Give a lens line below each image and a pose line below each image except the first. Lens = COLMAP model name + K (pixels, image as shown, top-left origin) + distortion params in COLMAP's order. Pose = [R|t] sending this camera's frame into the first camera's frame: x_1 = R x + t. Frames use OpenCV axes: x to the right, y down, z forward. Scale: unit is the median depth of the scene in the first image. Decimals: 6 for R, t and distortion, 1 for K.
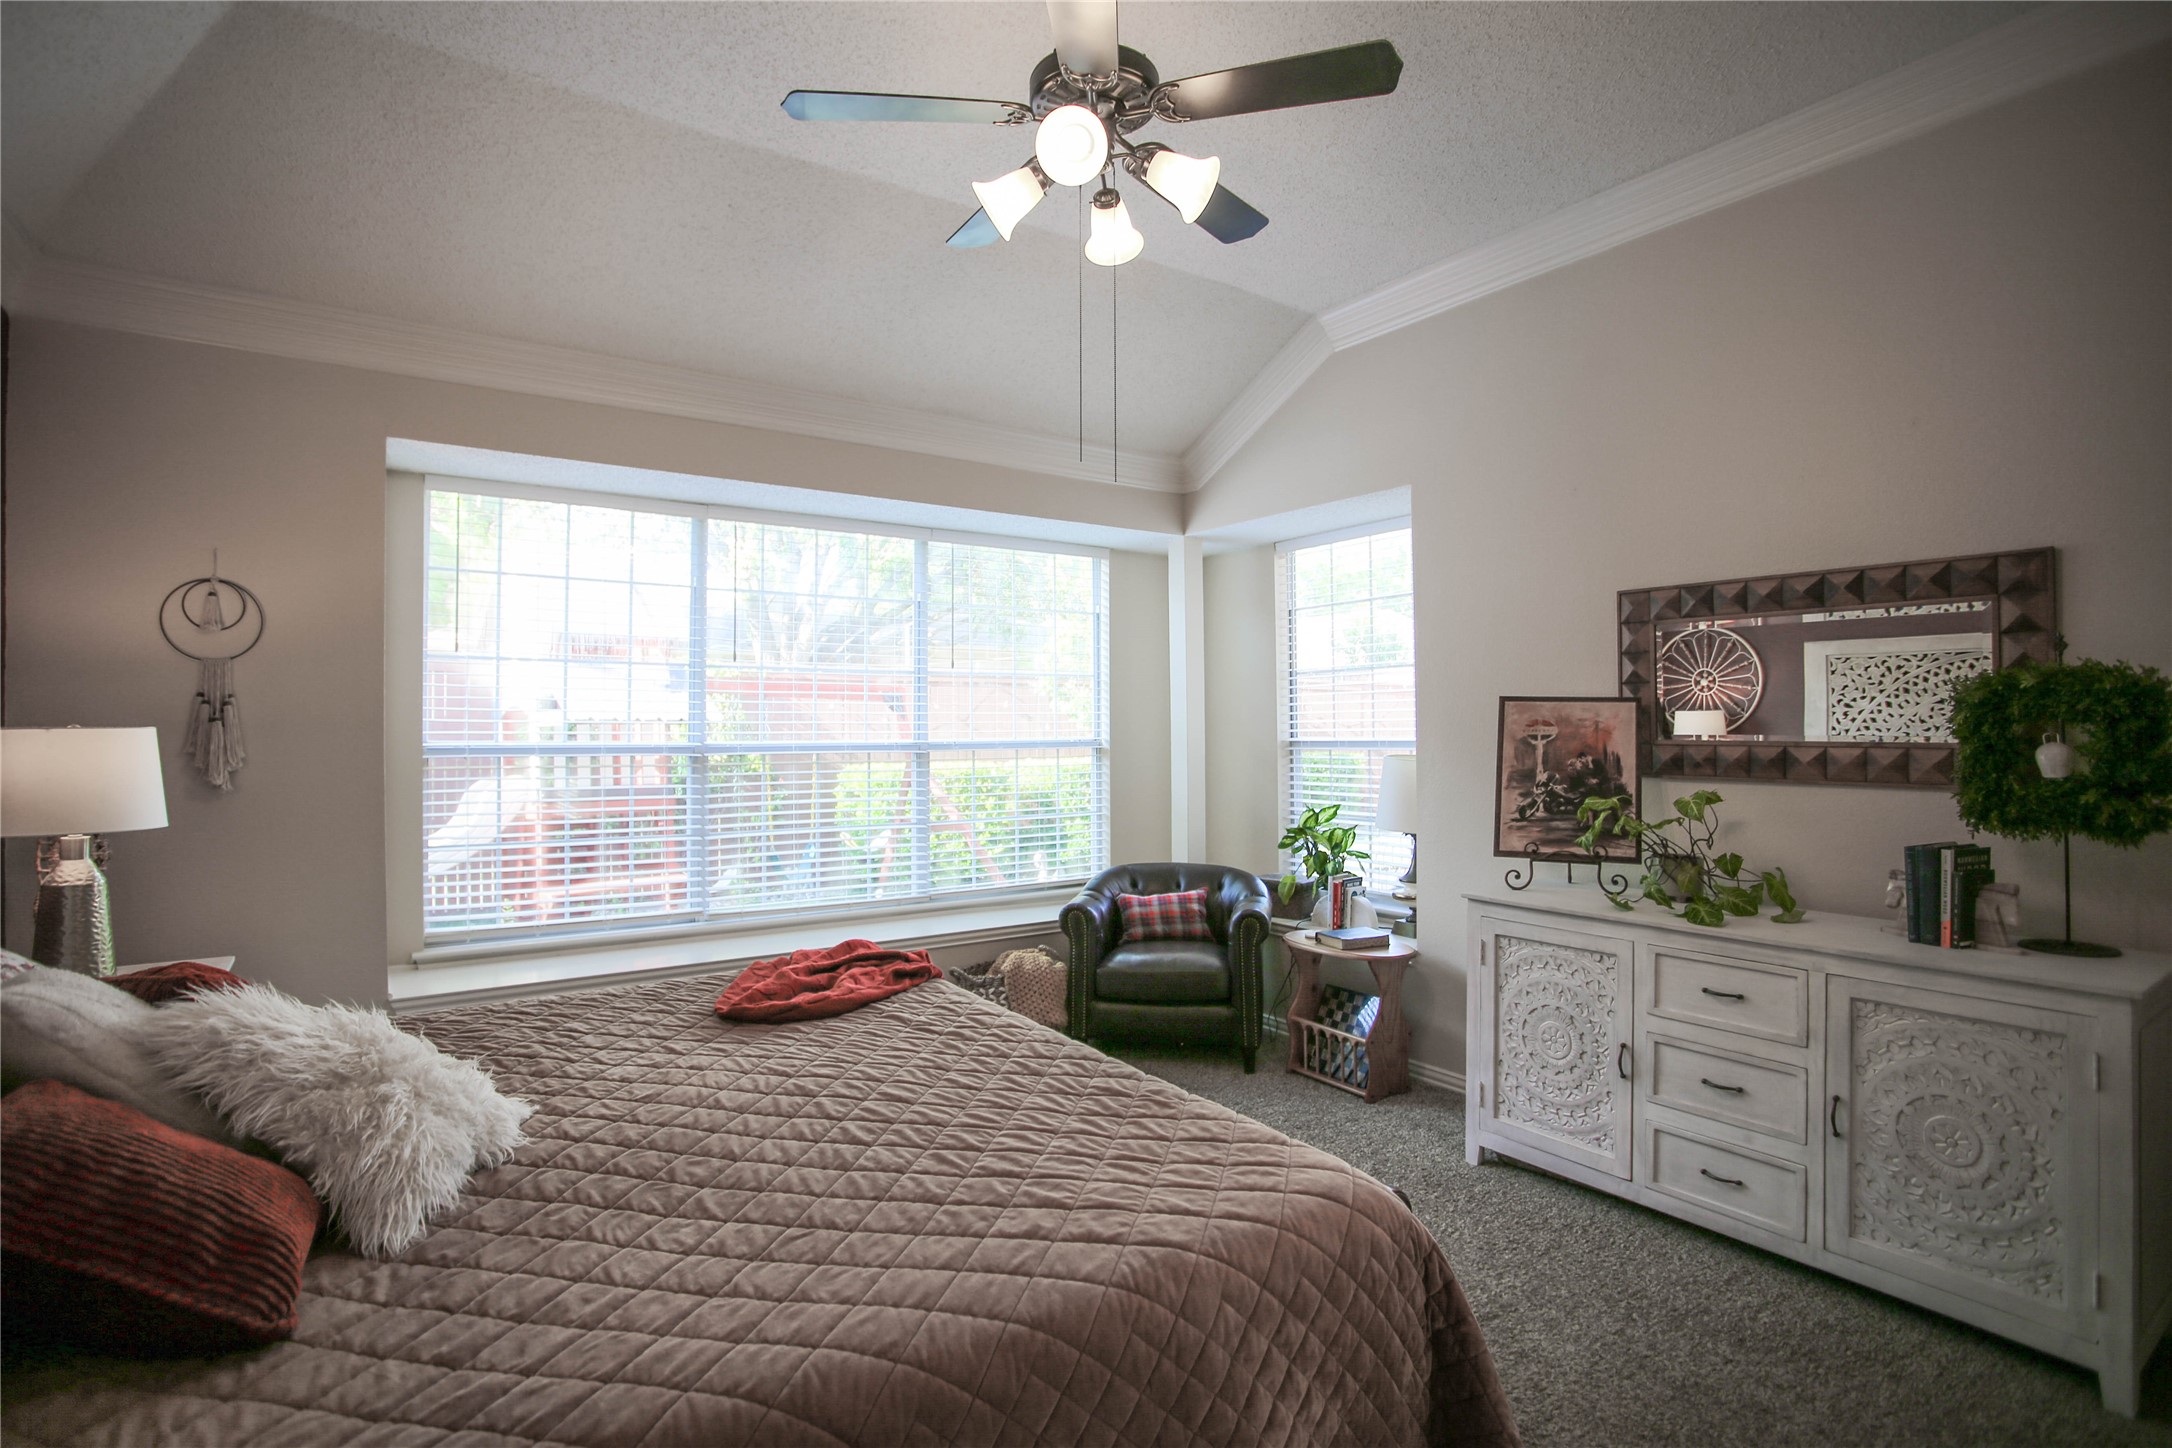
lens RADIAL K [[1053.0, 0, 1075.2], [0, 1053.0, 716.7], [0, 0, 1]] dist [-0.072148, 0.028761]
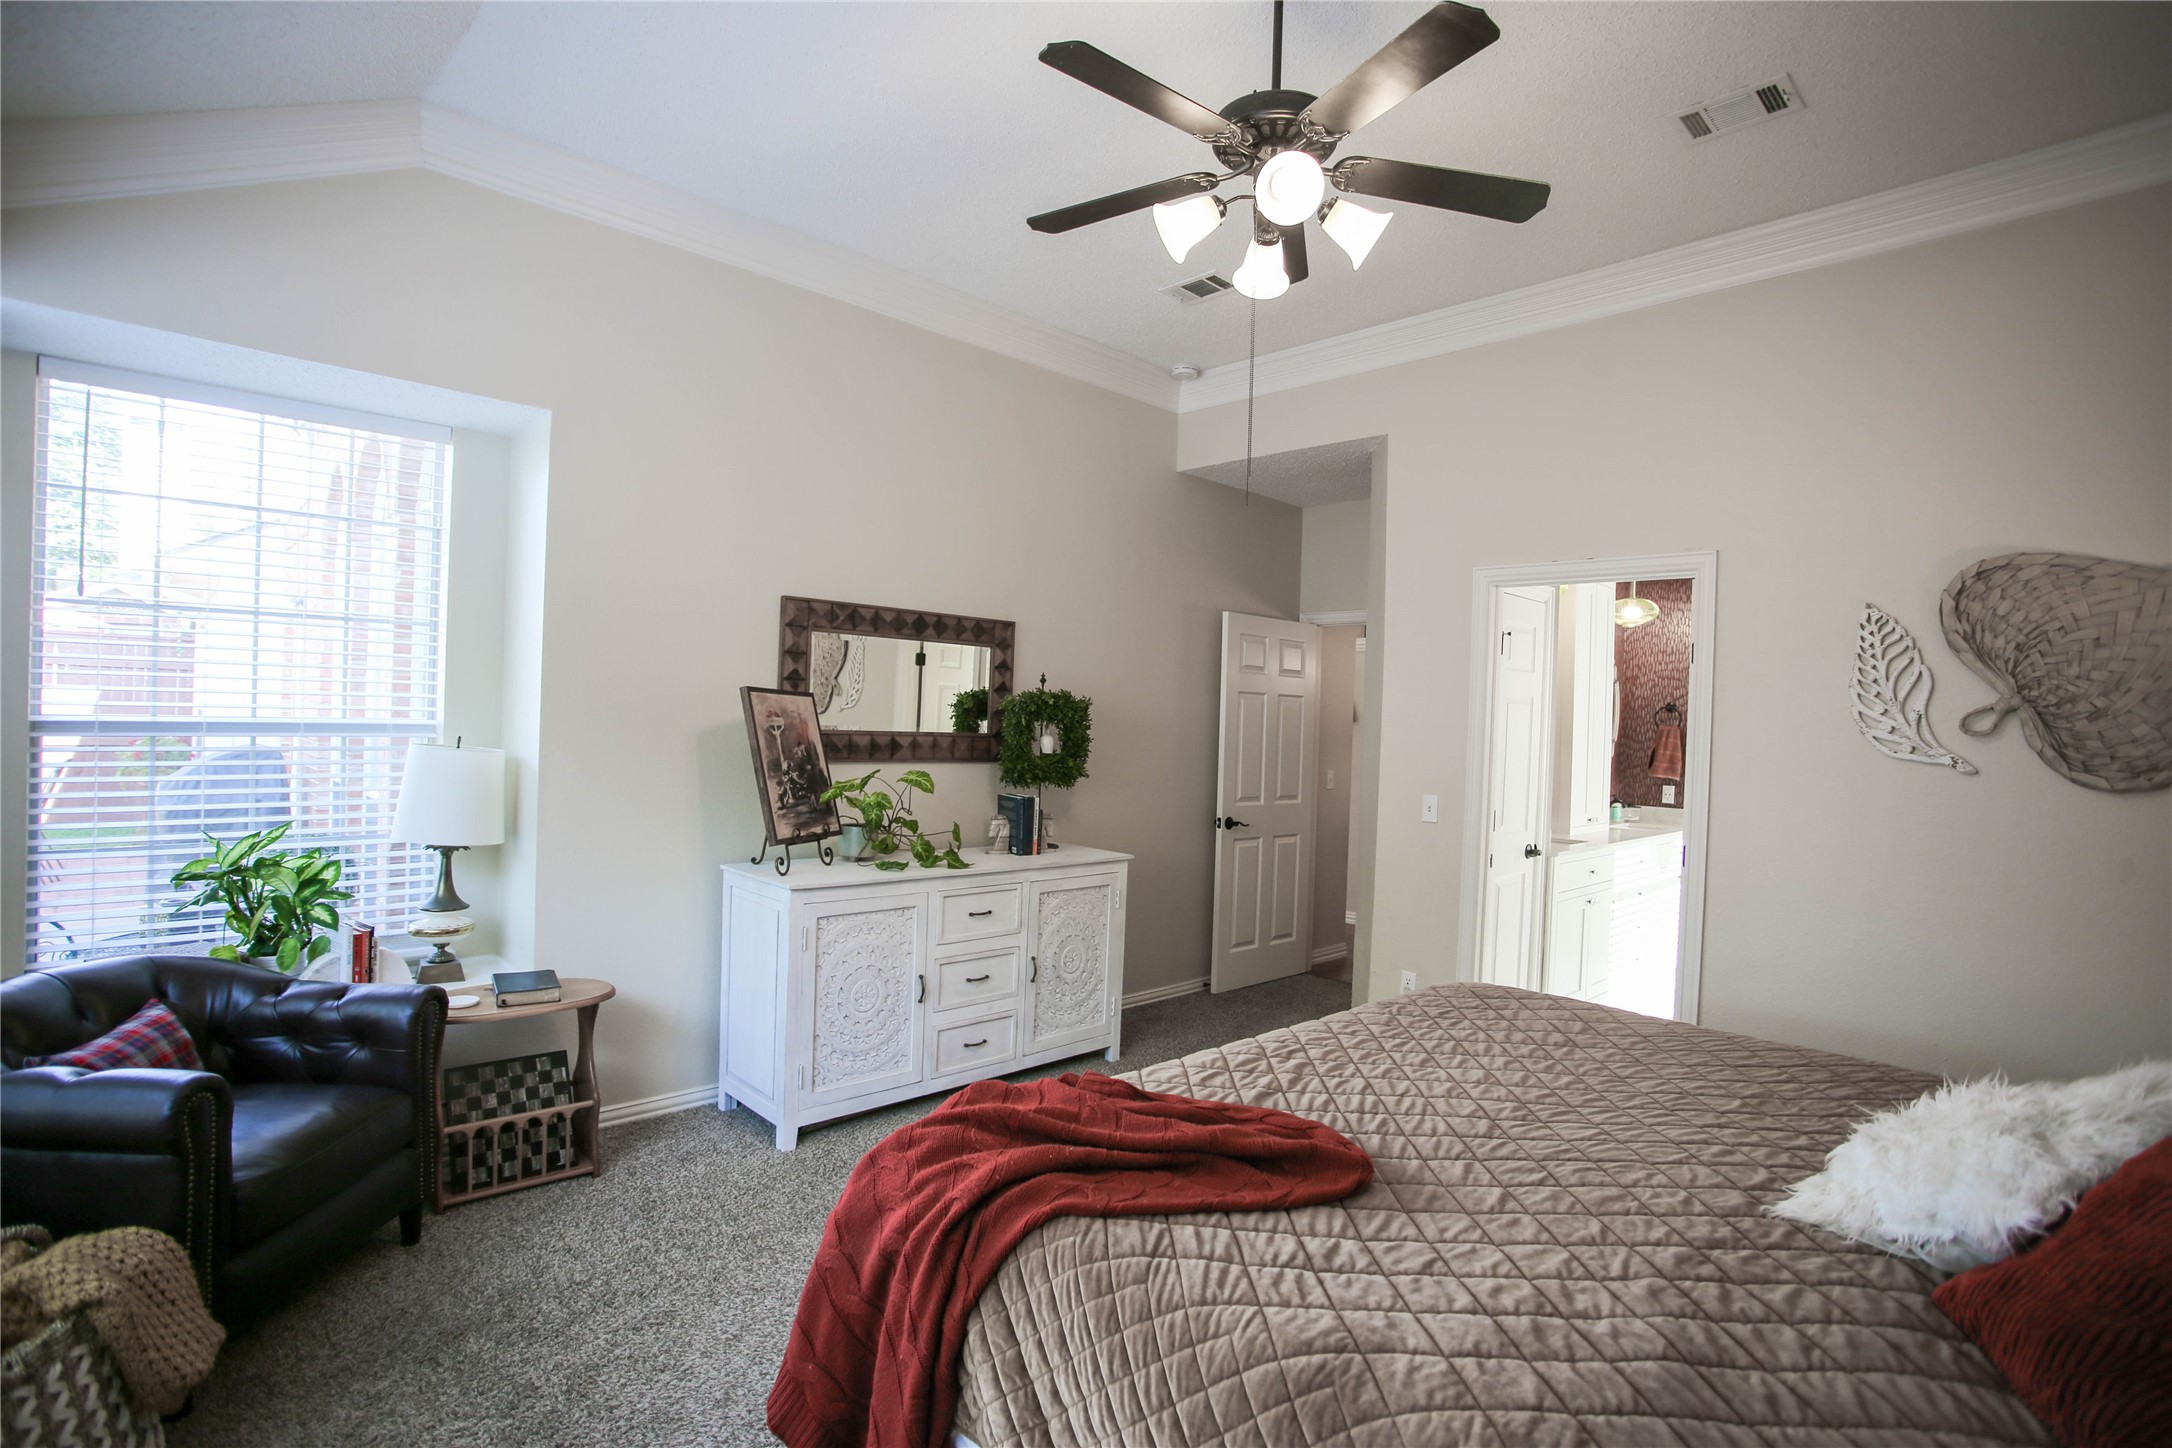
lens RADIAL K [[1053.0, 0, 1075.2], [0, 1053.0, 716.7], [0, 0, 1]] dist [-0.072148, 0.028761]
pose [[-0.156656, 0.000649, 0.987653, -0.642293], [-0.041993, 0.999091, -0.007317, 0.003792], [-0.986760, -0.042621, -0.156486, 0.868567]]
